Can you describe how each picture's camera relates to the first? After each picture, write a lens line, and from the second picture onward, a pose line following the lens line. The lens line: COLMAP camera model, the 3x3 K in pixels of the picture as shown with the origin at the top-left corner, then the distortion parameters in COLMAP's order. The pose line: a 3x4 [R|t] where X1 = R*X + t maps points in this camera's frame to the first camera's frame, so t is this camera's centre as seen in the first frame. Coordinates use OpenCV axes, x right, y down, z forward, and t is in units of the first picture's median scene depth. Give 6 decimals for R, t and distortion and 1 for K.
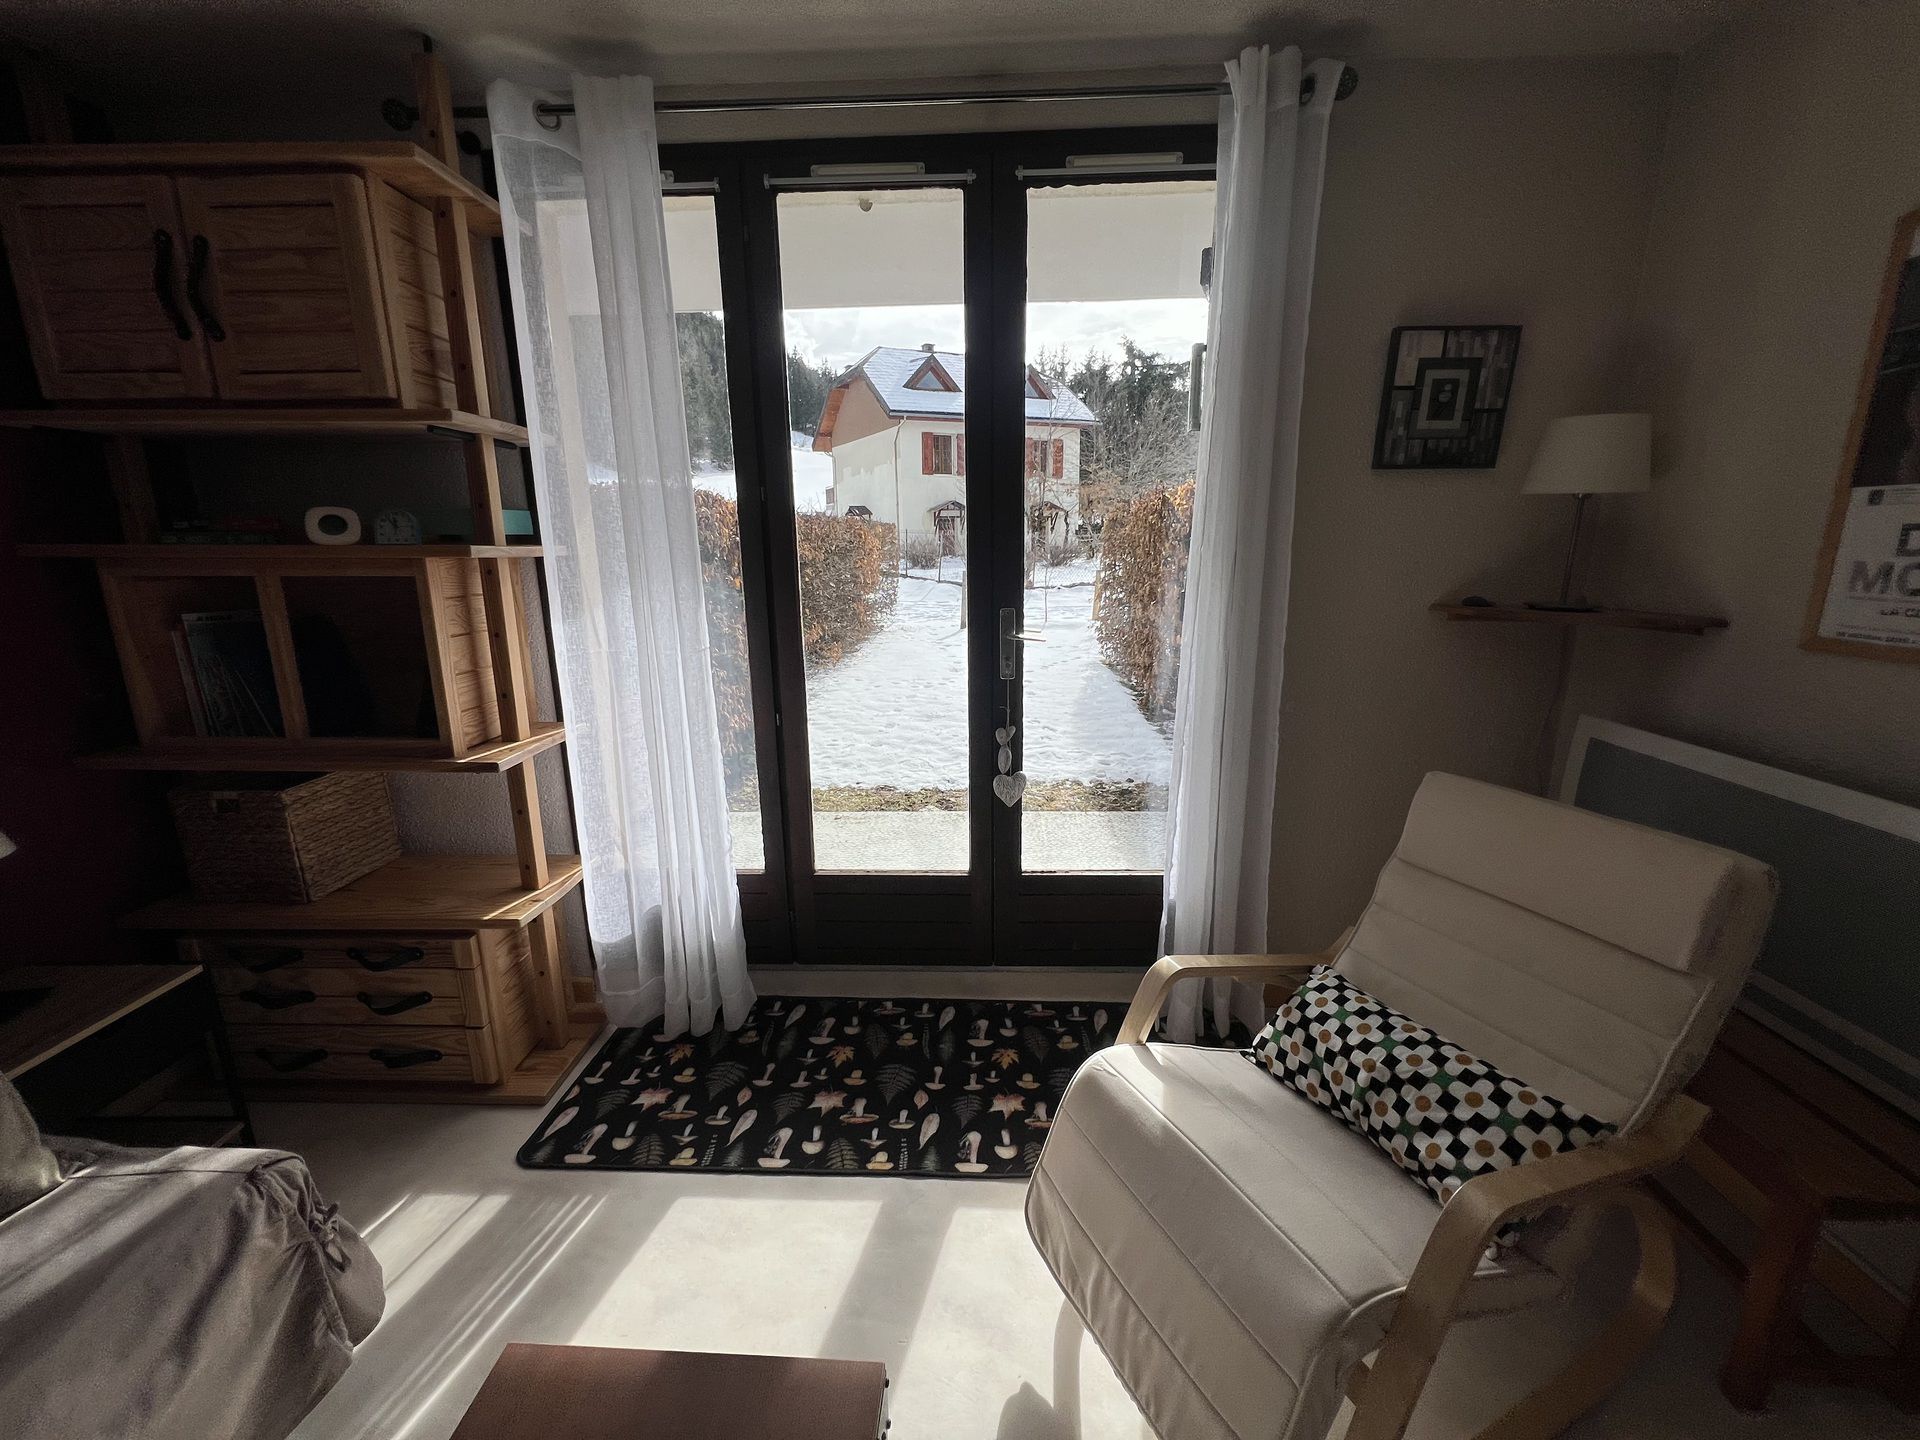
lens RADIAL K [[763.4, 0, 952.0], [0, 763.4, 729.5], [0, 0, 1]] dist [-0.003448, 0.001347]
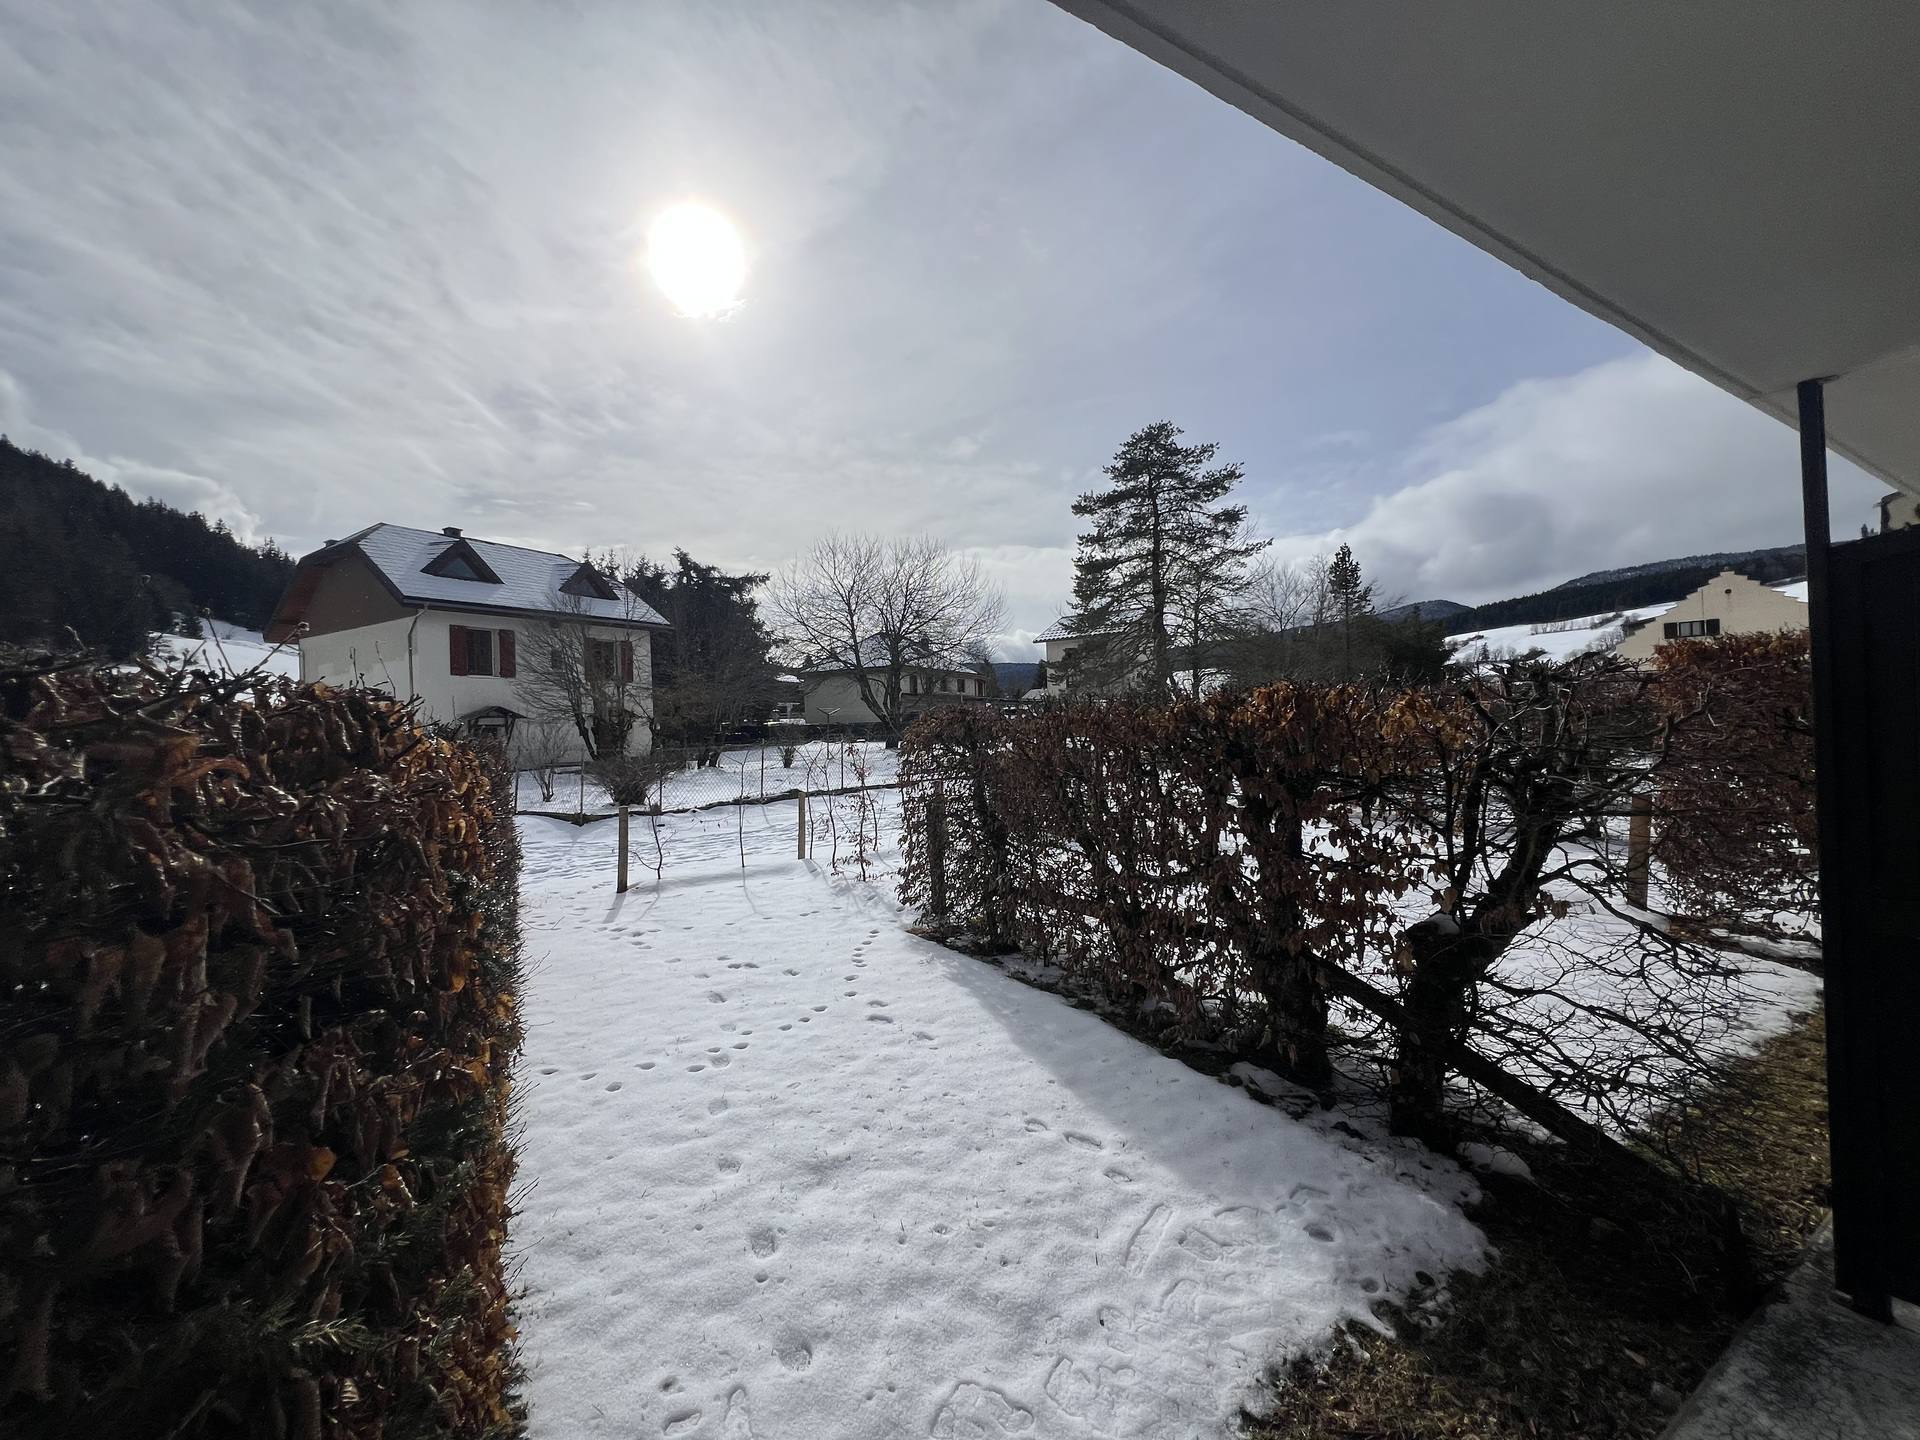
lens RADIAL K [[763.4, 0, 948.9], [0, 763.4, 740.8], [0, 0, 1]] dist [-0.003448, 0.001347]
pose [[0.839280, -0.026103, 0.543073, -0.244977], [0.156920, 0.967970, -0.195983, -0.194740], [-0.520563, 0.249703, 0.816494, 0.620439]]
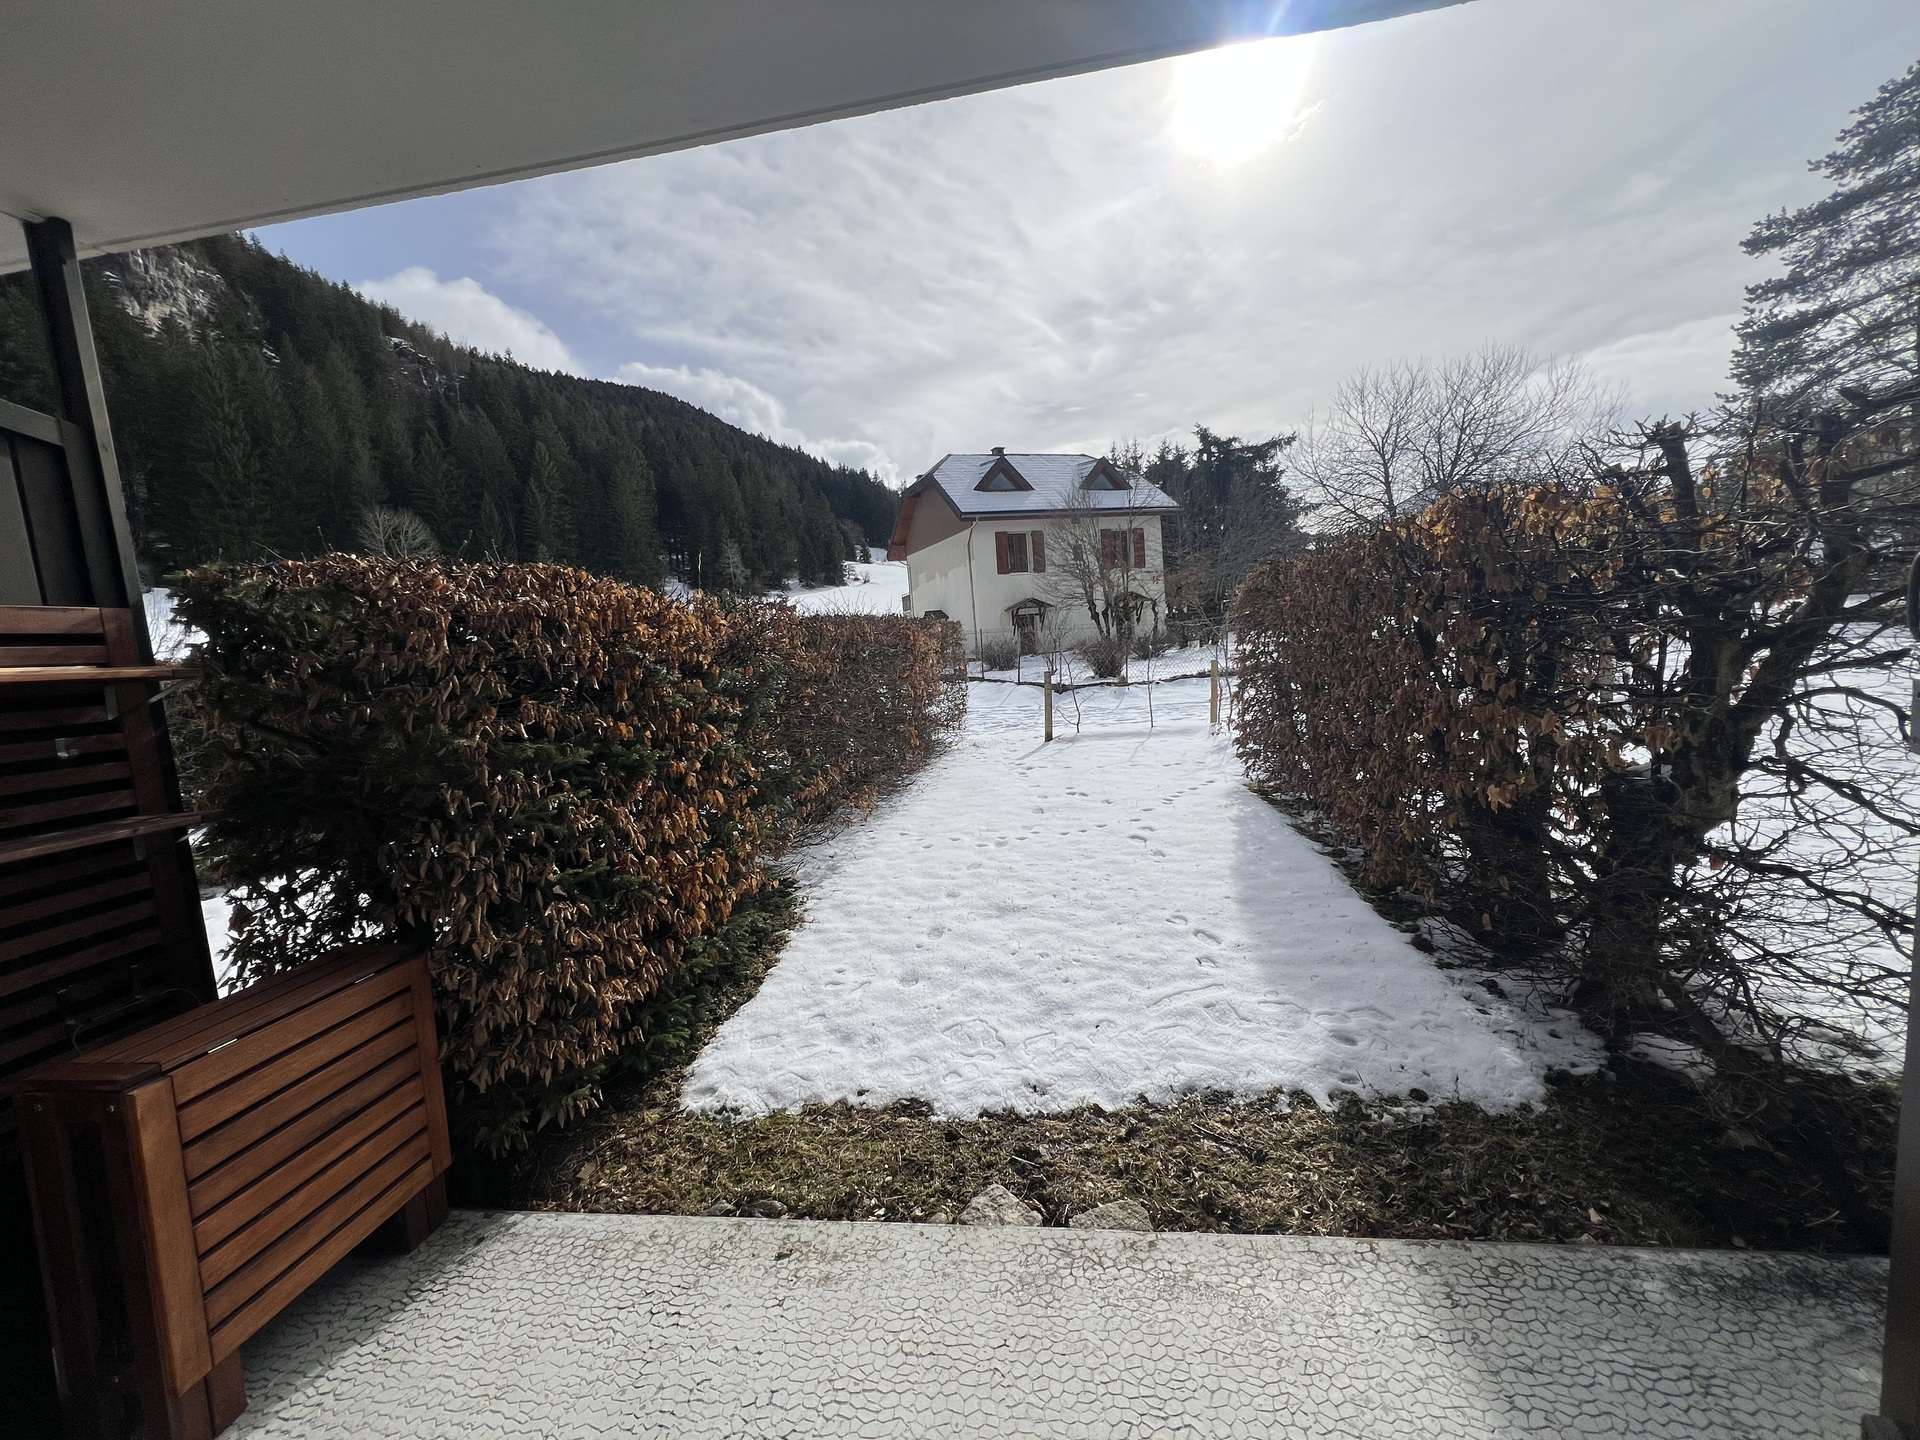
lens RADIAL K [[763.4, 0, 947.9], [0, 763.4, 722.5], [0, 0, 1]] dist [-0.003448, 0.001347]
pose [[0.991619, -0.054116, -0.117313, 0.010416], [0.037476, 0.989488, -0.139673, -0.097744], [0.123638, 0.134106, 0.983224, 0.426793]]
